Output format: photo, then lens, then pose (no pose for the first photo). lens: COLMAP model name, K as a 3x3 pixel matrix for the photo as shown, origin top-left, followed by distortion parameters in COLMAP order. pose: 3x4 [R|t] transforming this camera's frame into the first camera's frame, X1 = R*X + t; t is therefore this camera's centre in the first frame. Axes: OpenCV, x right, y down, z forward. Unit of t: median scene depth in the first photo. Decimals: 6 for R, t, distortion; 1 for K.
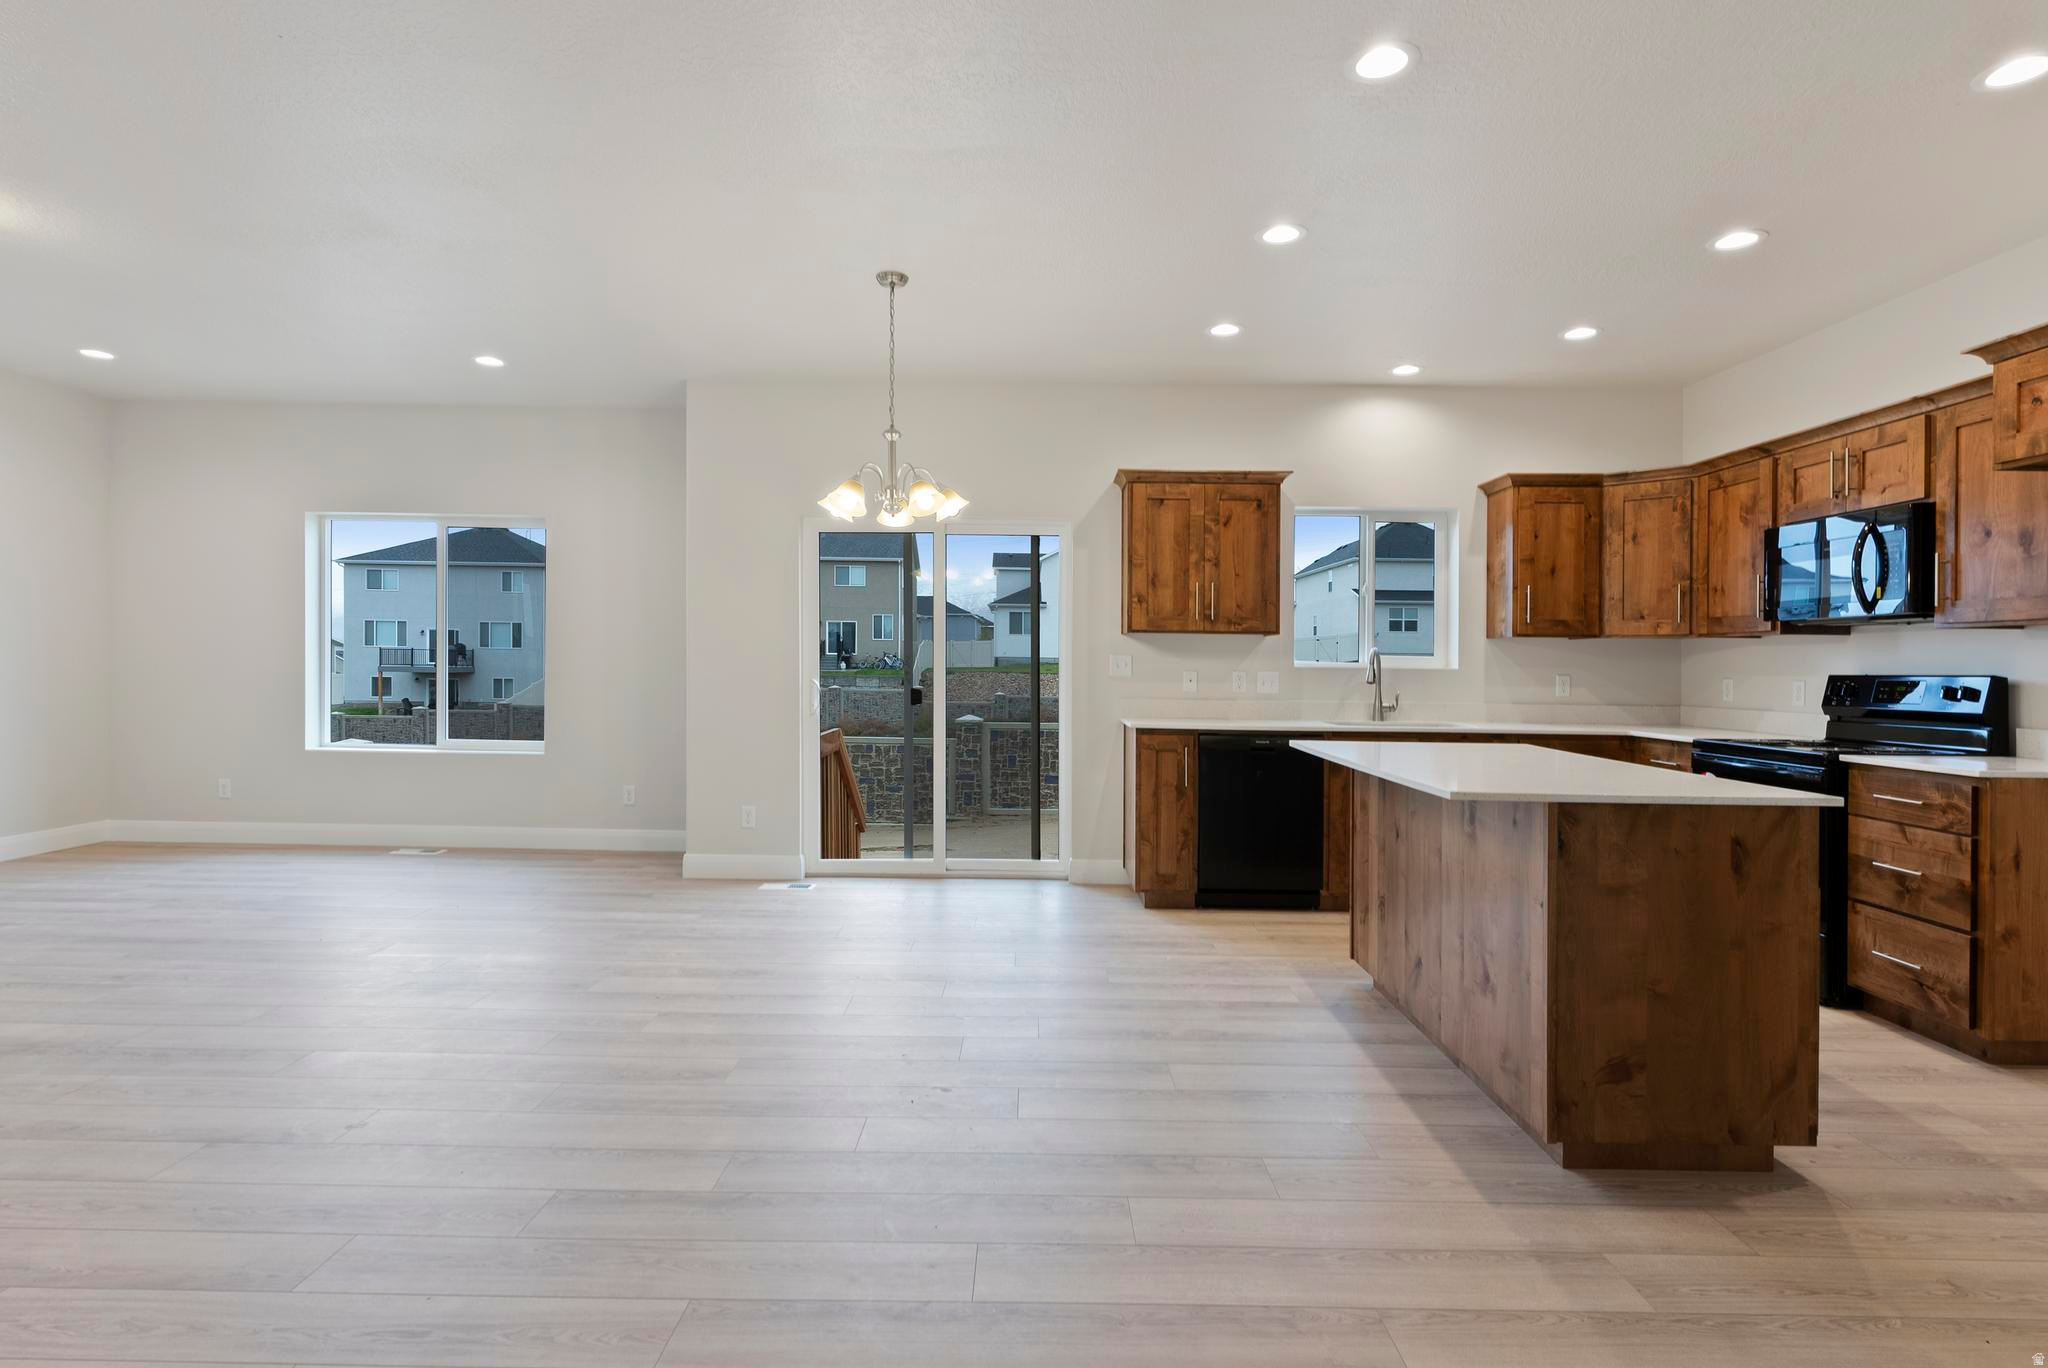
lens RADIAL K [[1057.4, 0, 1024.0], [0, 1057.4, 684.0], [0, 0, 1]] dist [0.001045, 0.000246]
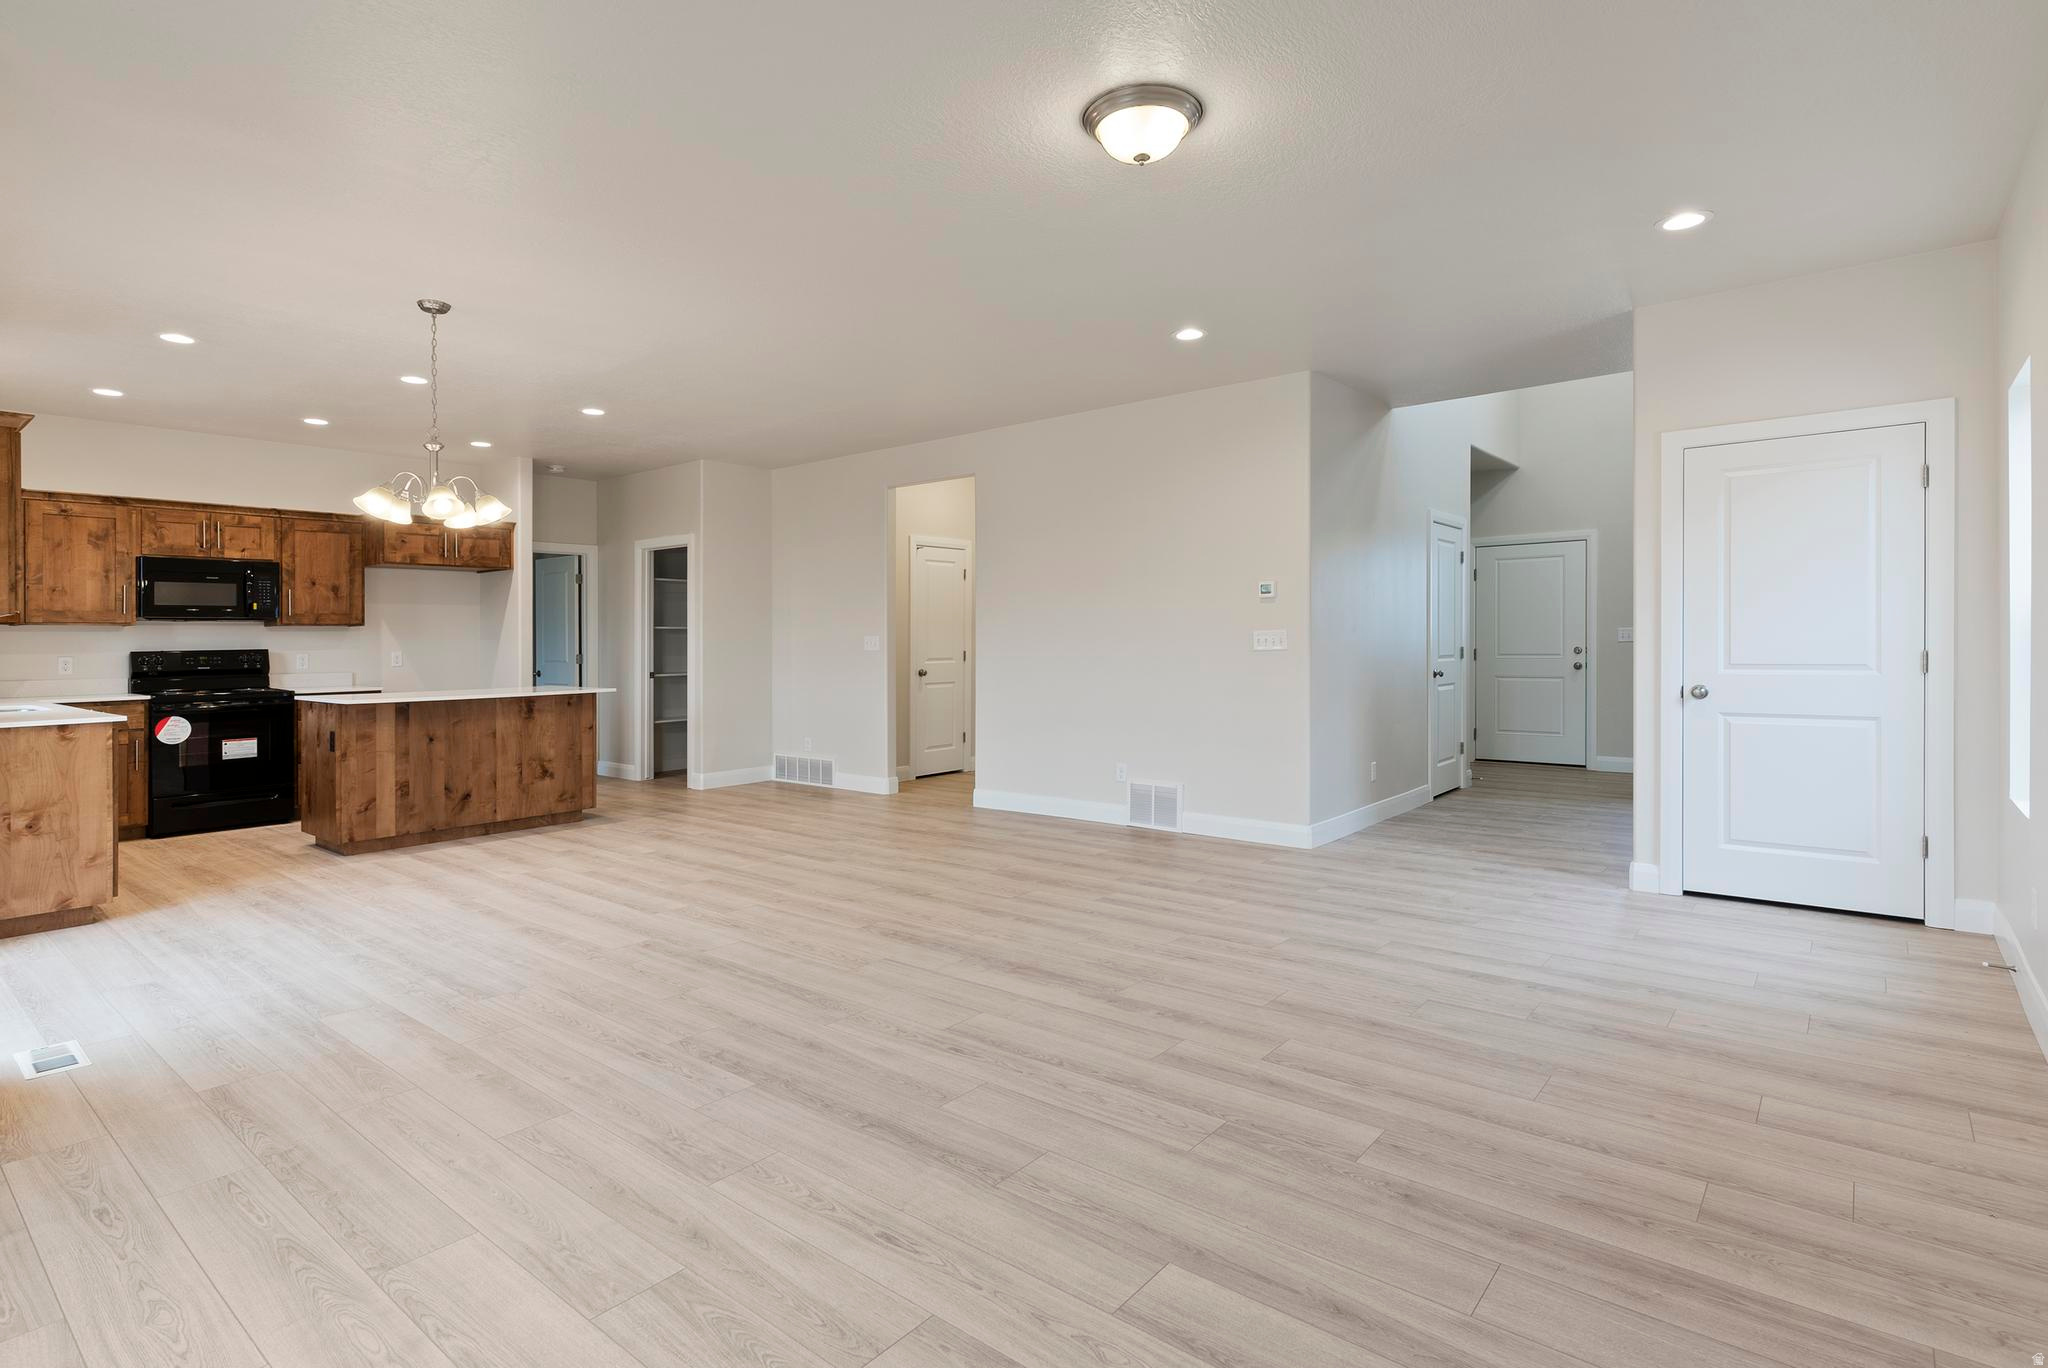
lens RADIAL K [[996.4, 0, 1022.4], [0, 996.4, 613.1], [0, 0, 1]] dist [0.003048, -0.000128]
pose [[-0.788775, 0.010341, 0.614595, -1.030651], [0.010879, 0.999937, -0.002863, -0.041005], [-0.614586, 0.004429, -0.788837, 1.184229]]
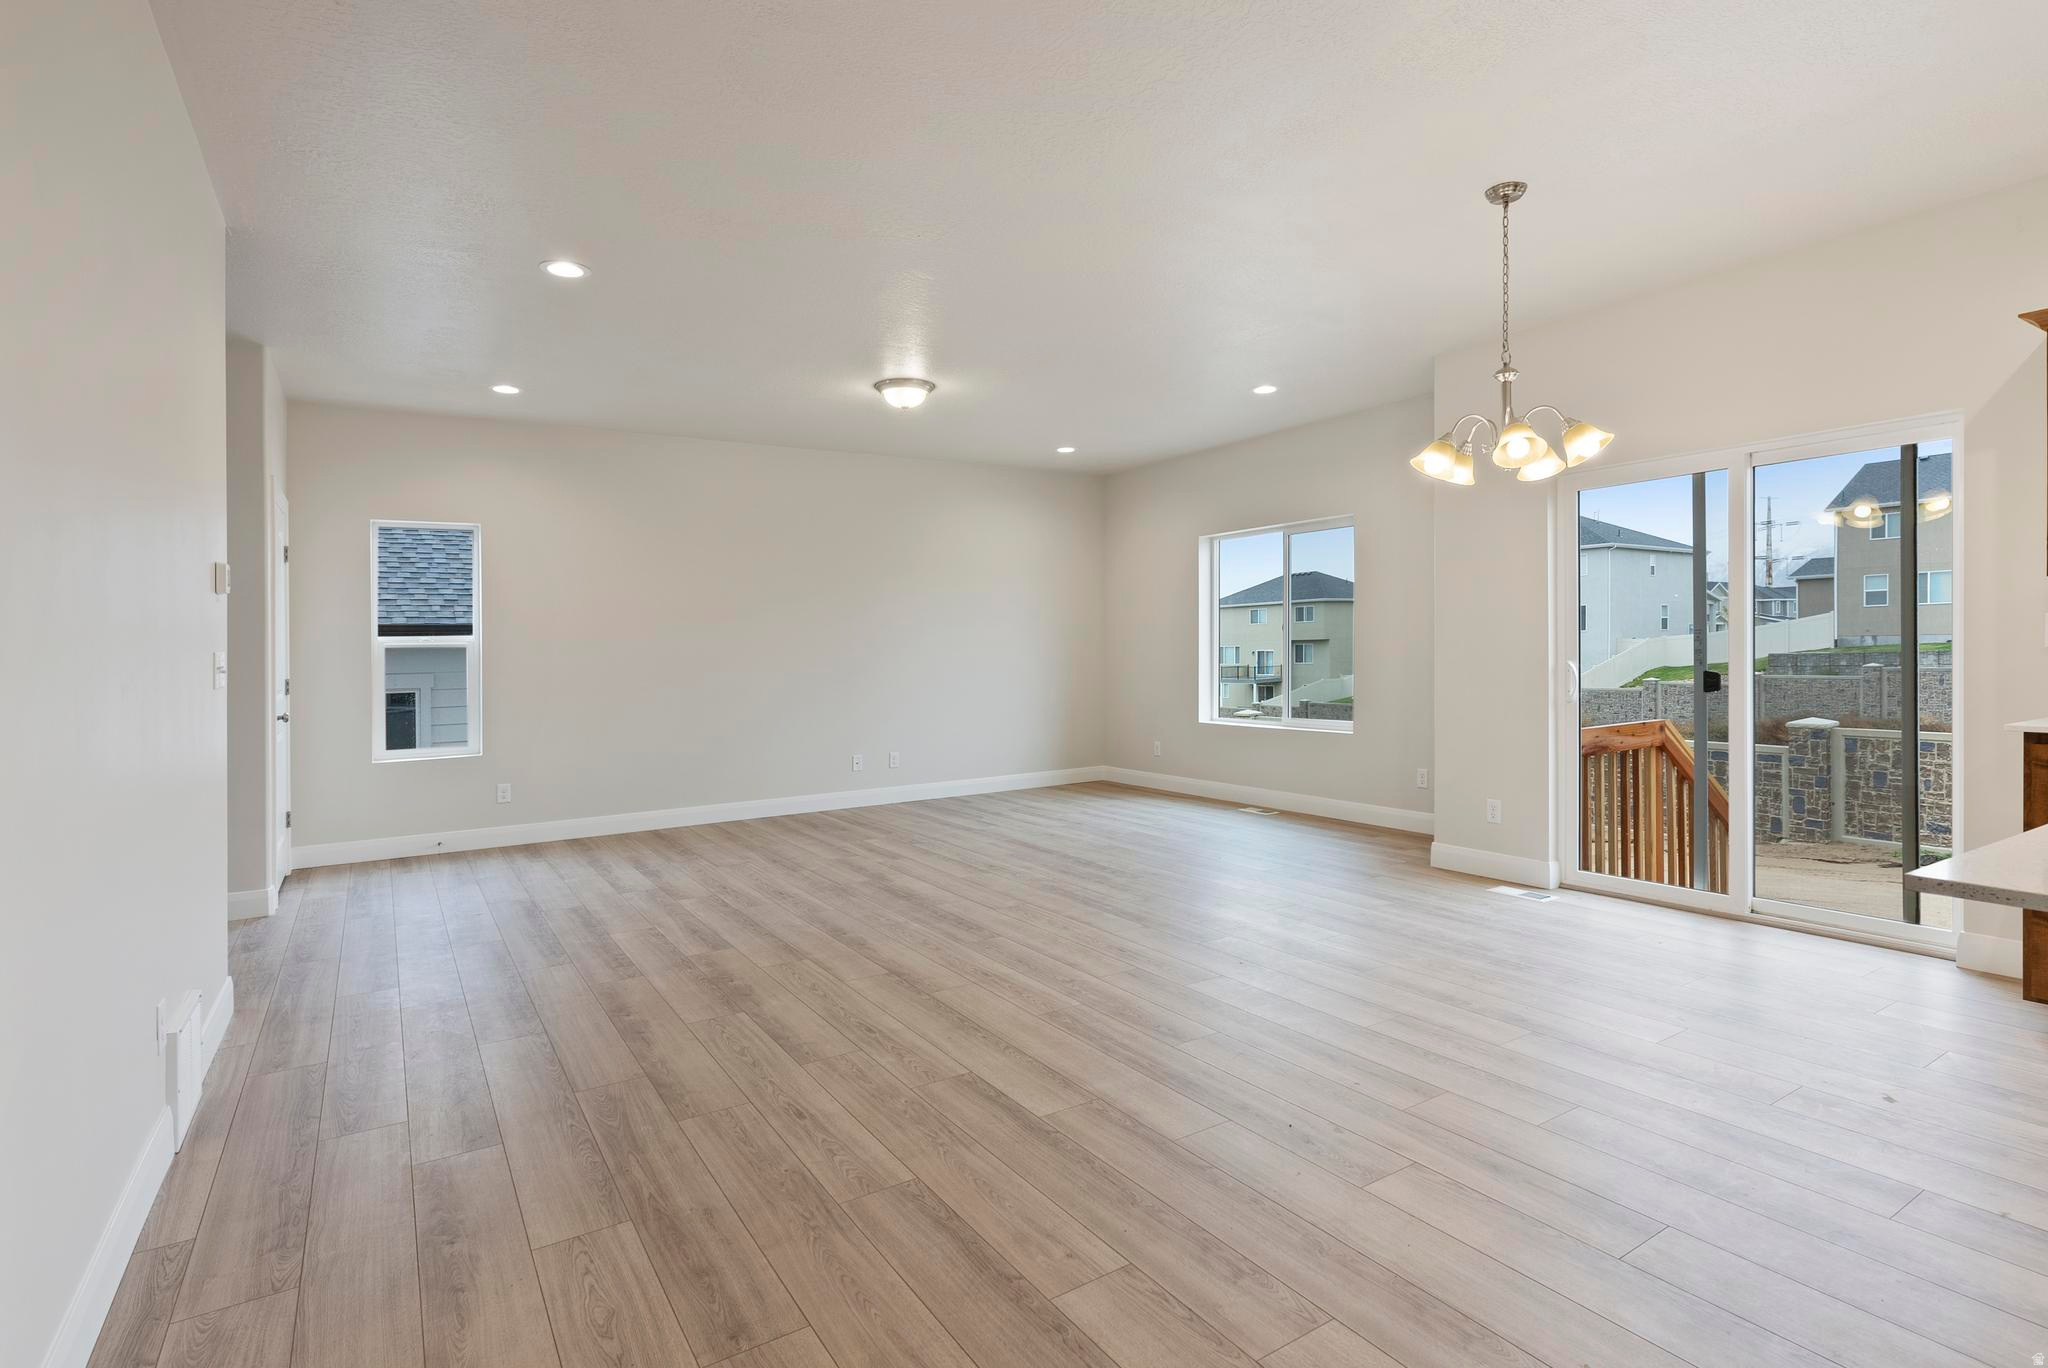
lens RADIAL K [[1012.4, 0, 1015.8], [0, 1012.4, 670.3], [0, 0, 1]] dist [0.003842, 0.000585]
pose [[0.530784, -0.008660, -0.847463, 0.291806], [0.011262, 0.999932, -0.003164, 0.000445], [0.847432, -0.007865, 0.530845, 0.189192]]
